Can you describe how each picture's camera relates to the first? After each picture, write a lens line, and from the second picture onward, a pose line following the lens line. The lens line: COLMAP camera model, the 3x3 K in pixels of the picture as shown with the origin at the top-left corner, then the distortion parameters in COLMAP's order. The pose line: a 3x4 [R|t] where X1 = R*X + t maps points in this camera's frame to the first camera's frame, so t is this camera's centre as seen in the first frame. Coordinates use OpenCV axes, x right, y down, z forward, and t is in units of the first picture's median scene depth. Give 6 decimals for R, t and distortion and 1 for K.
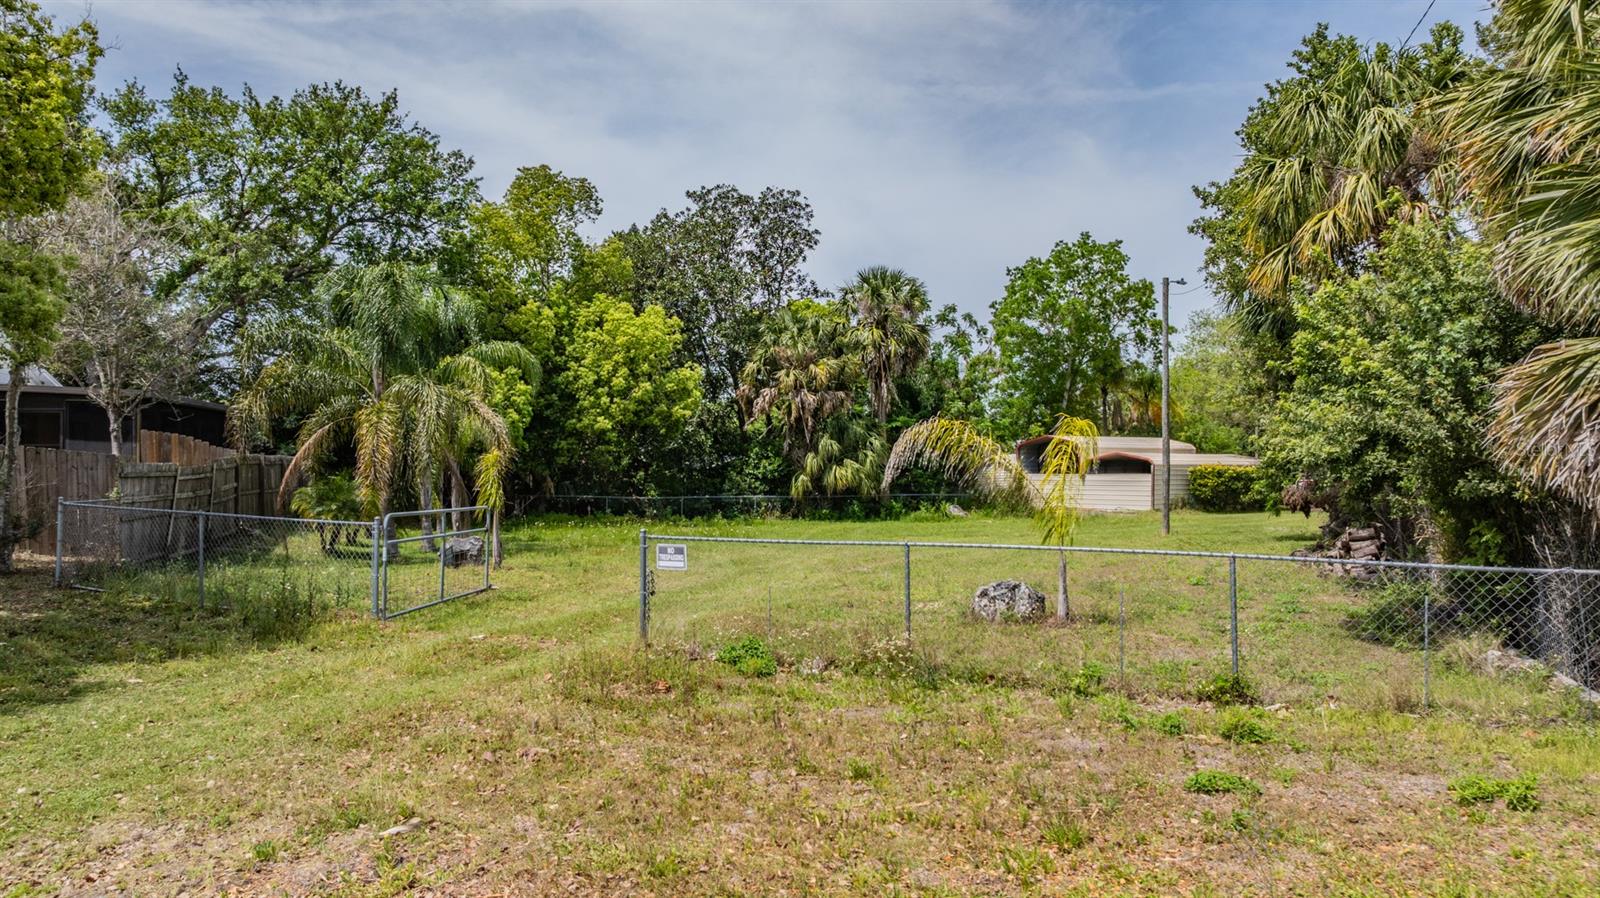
lens RADIAL K [[1123.8, 0, 796.6], [0, 1123.8, 444.9], [0, 0, 1]] dist [-0.018904, 0.010811]
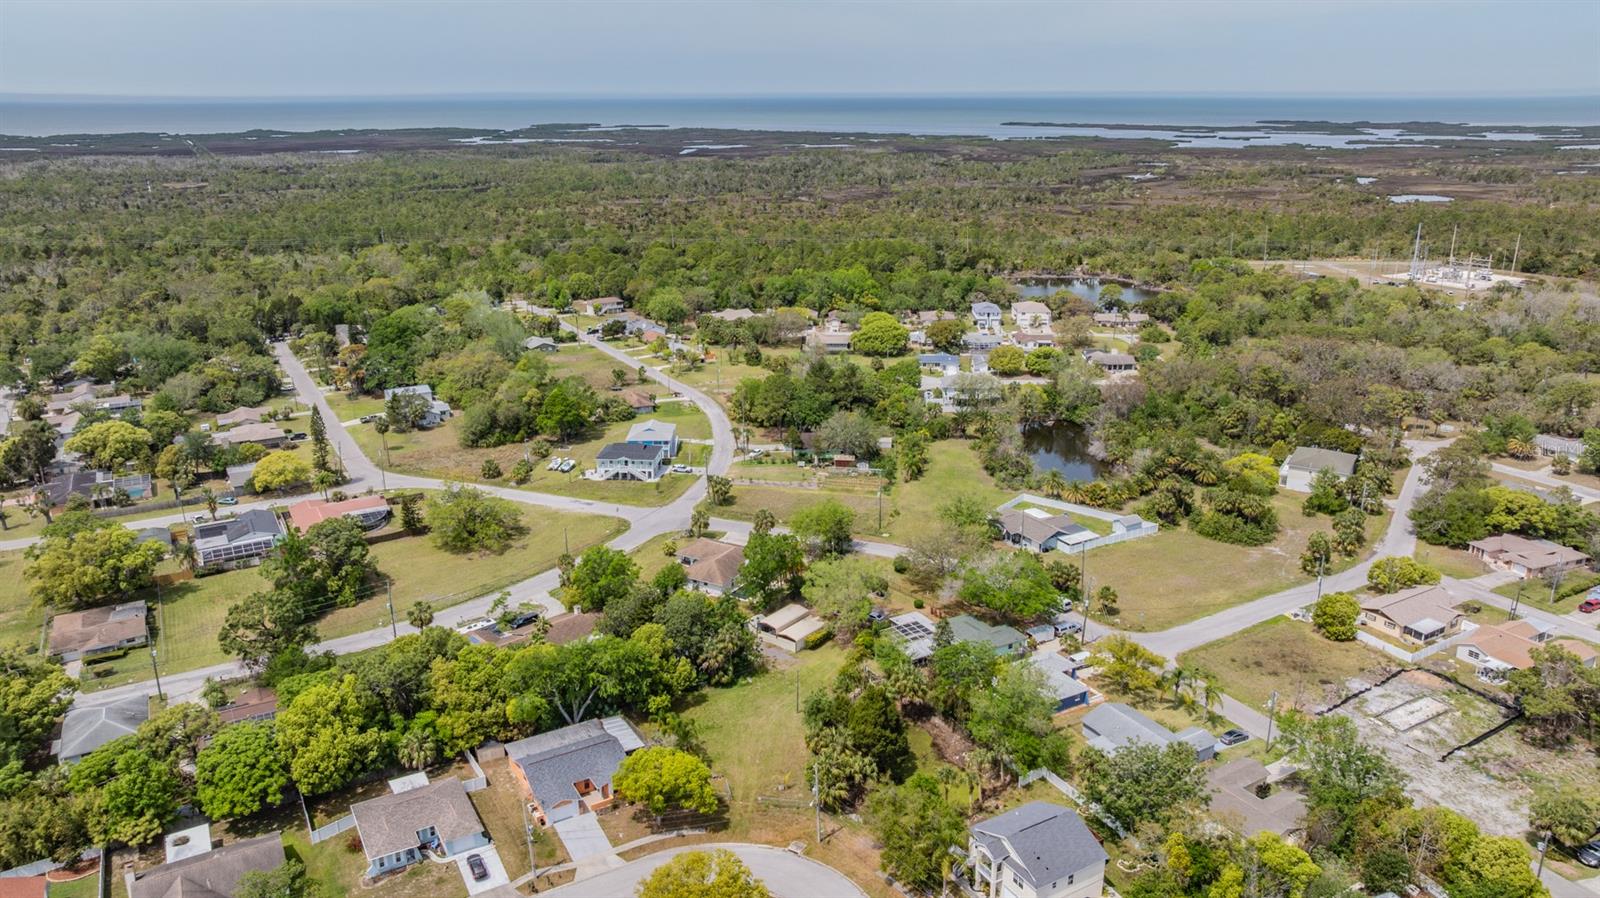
lens RADIAL K [[1123.8, 0, 806.3], [0, 1123.8, 445.5], [0, 0, 1]] dist [-0.018904, 0.010811]
pose [[0.950623, -0.089430, 0.297184, -0.806116], [-0.006461, 0.951671, 0.307050, -2.018918], [-0.310281, -0.293809, 0.904103, -2.528652]]
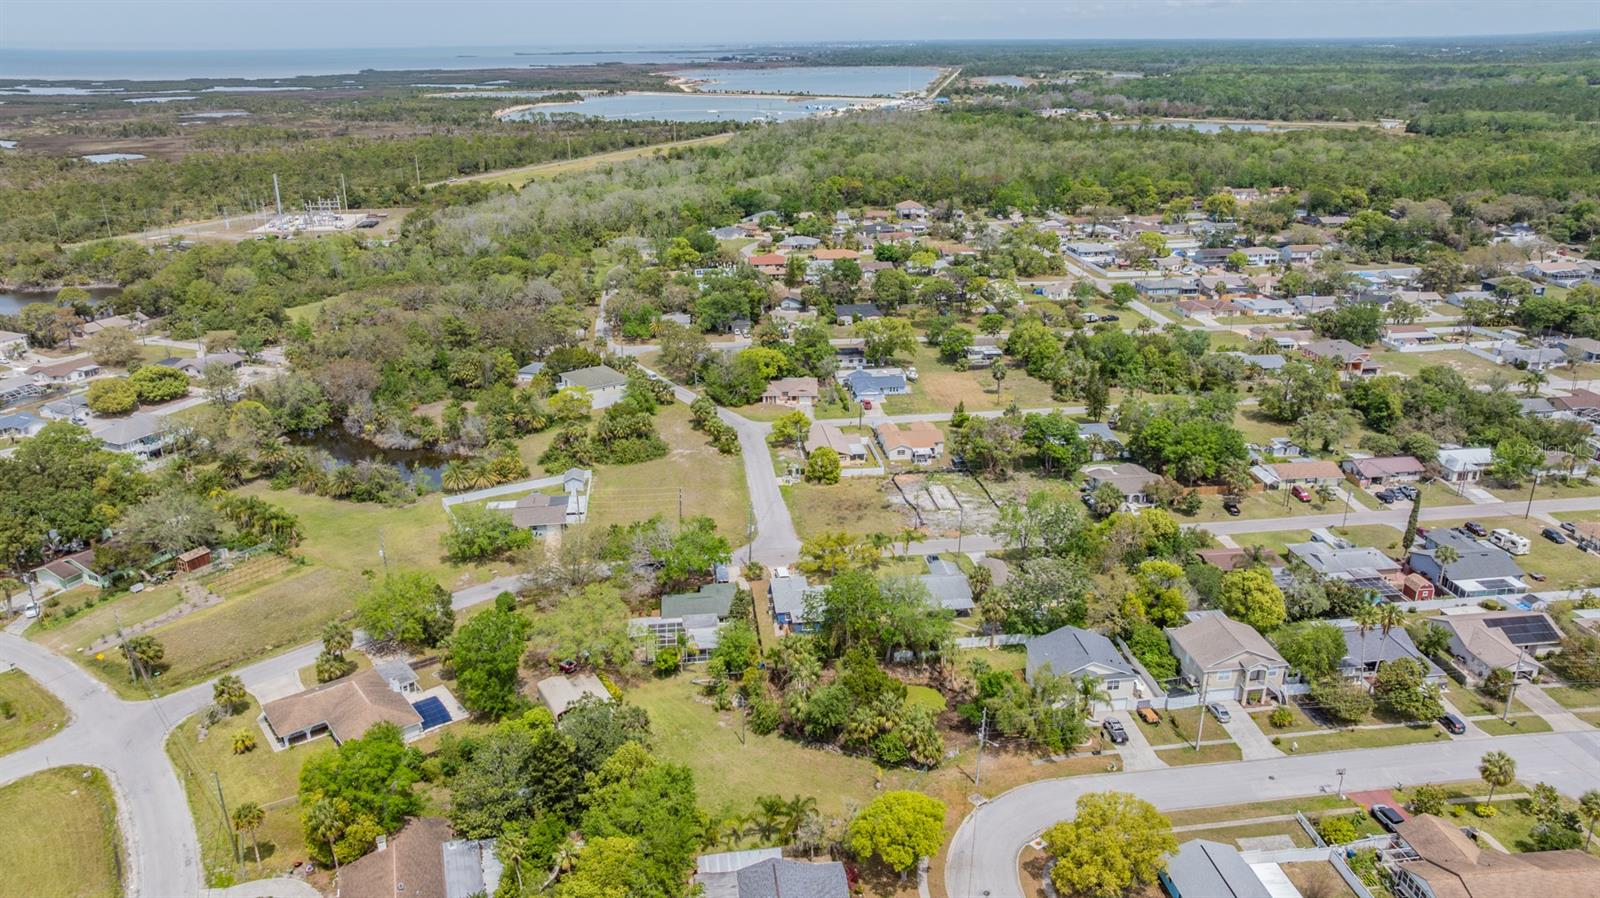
lens RADIAL K [[1123.8, 0, 802.4], [0, 1123.8, 437.5], [0, 0, 1]] dist [-0.018904, 0.010811]
pose [[0.087536, -0.330174, 0.939852, -2.689087], [-0.000793, 0.943451, 0.331512, -1.983688], [-0.996161, -0.029764, 0.082324, 0.291448]]
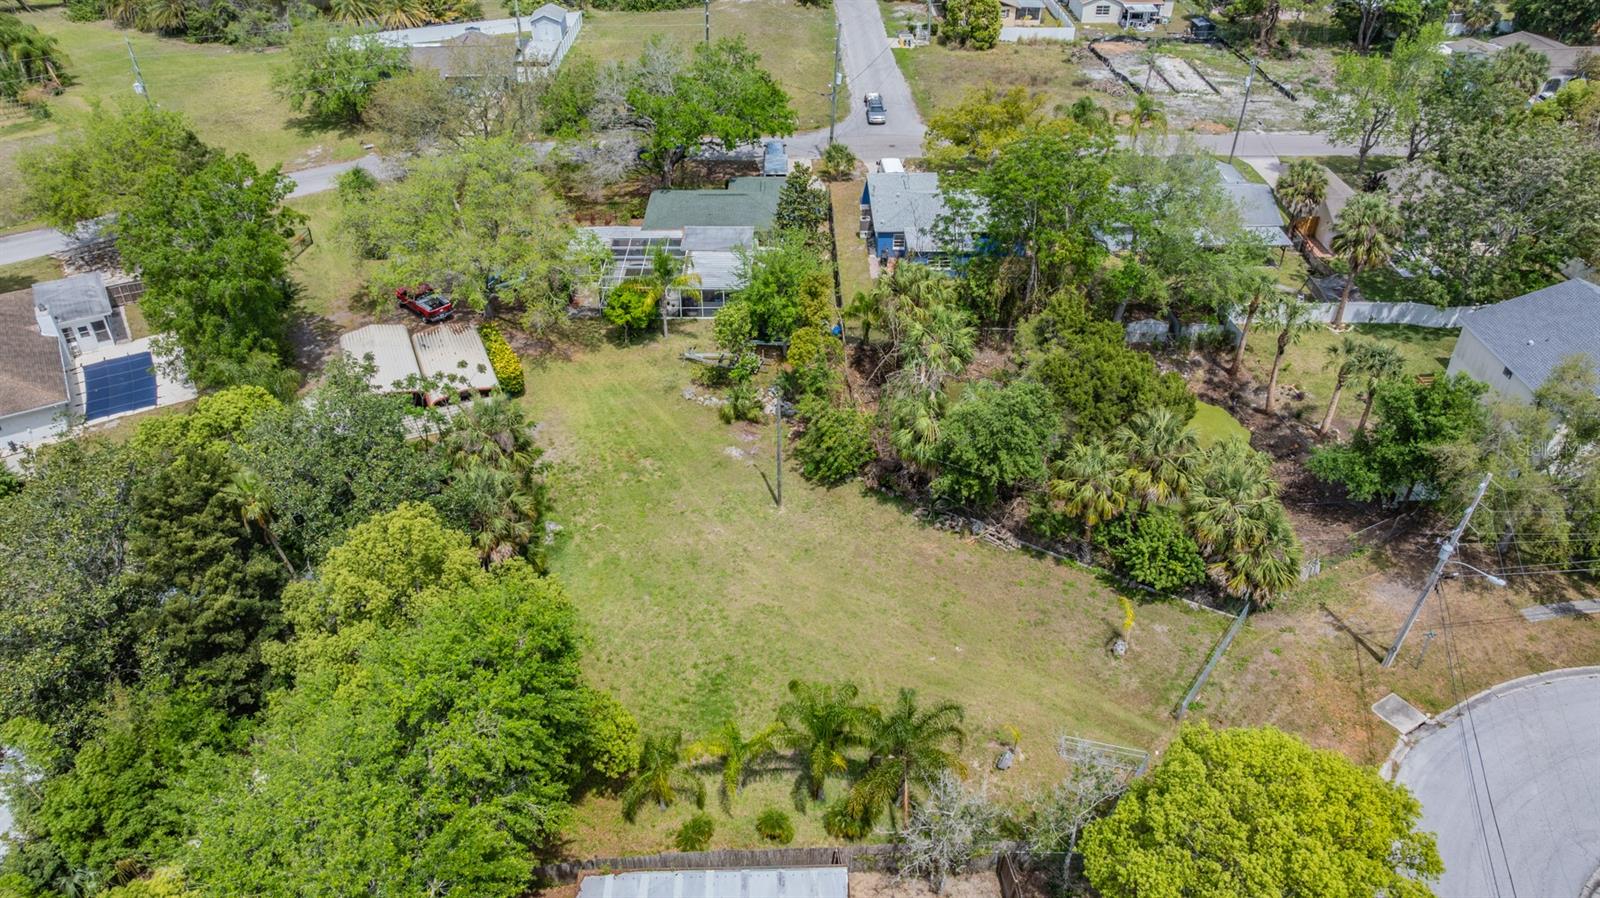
lens RADIAL K [[1123.8, 0, 810.2], [0, 1123.8, 436.9], [0, 0, 1]] dist [-0.018904, 0.010811]
pose [[0.183755, -0.552614, 0.812928, -0.876794], [-0.017736, 0.825012, 0.564837, -0.829660], [-0.982812, -0.118210, 0.141799, 0.495658]]
